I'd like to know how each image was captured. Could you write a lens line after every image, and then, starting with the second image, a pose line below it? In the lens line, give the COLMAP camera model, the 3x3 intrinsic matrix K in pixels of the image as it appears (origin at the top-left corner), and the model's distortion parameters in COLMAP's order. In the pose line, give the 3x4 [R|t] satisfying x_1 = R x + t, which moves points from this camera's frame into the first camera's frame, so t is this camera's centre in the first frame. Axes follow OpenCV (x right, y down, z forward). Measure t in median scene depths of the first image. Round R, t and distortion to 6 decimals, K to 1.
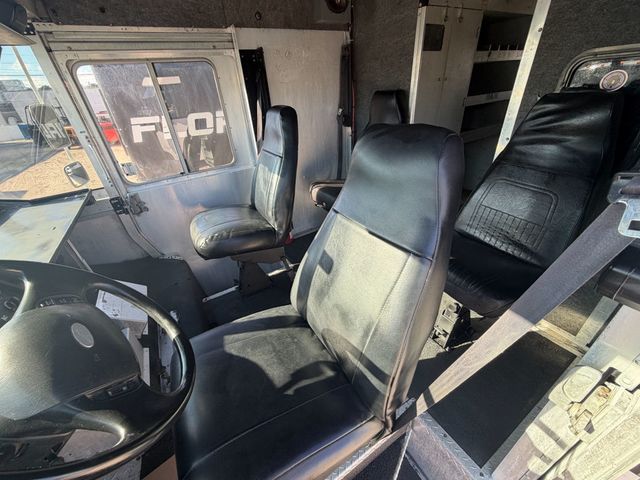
lens RADIAL K [[254.4, 0, 318.8], [0, 254.4, 241.2], [0, 0, 1]] dist [-0.000411, -0.000107]
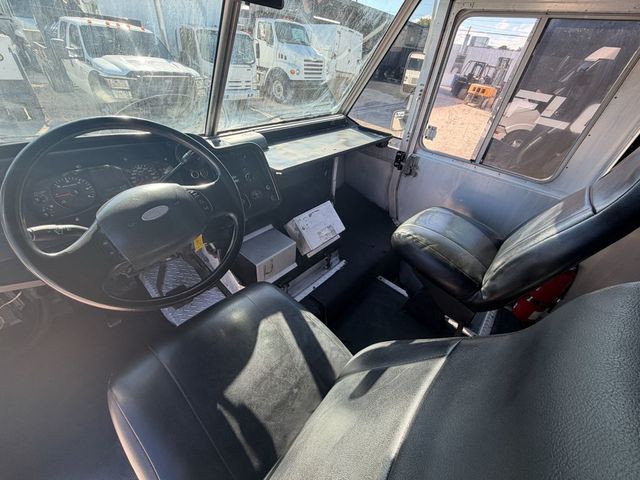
lens RADIAL K [[255.7, 0, 319.3], [0, 255.7, 240.5], [0, 0, 1]] dist [0.000199, 0.000032]
pose [[0.293450, 0.651744, -0.699369, 0.094172], [-0.589106, 0.699447, 0.404632, -0.155286], [0.752888, 0.293263, 0.589200, 0.244825]]
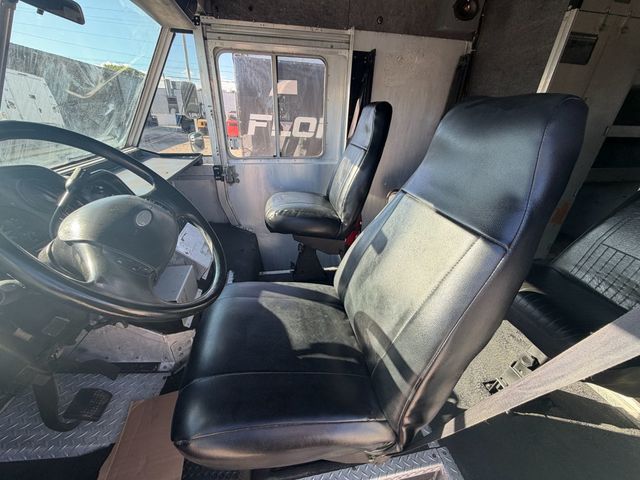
lens RADIAL K [[255.7, 0, 319.3], [0, 255.7, 240.5], [0, 0, 1]] dist [0.000199, 0.000032]
pose [[0.930690, 0.246428, -0.270351, 0.038247], [-0.264136, 0.964000, -0.030597, 0.081600], [0.253079, 0.099886, 0.962275, 0.027577]]
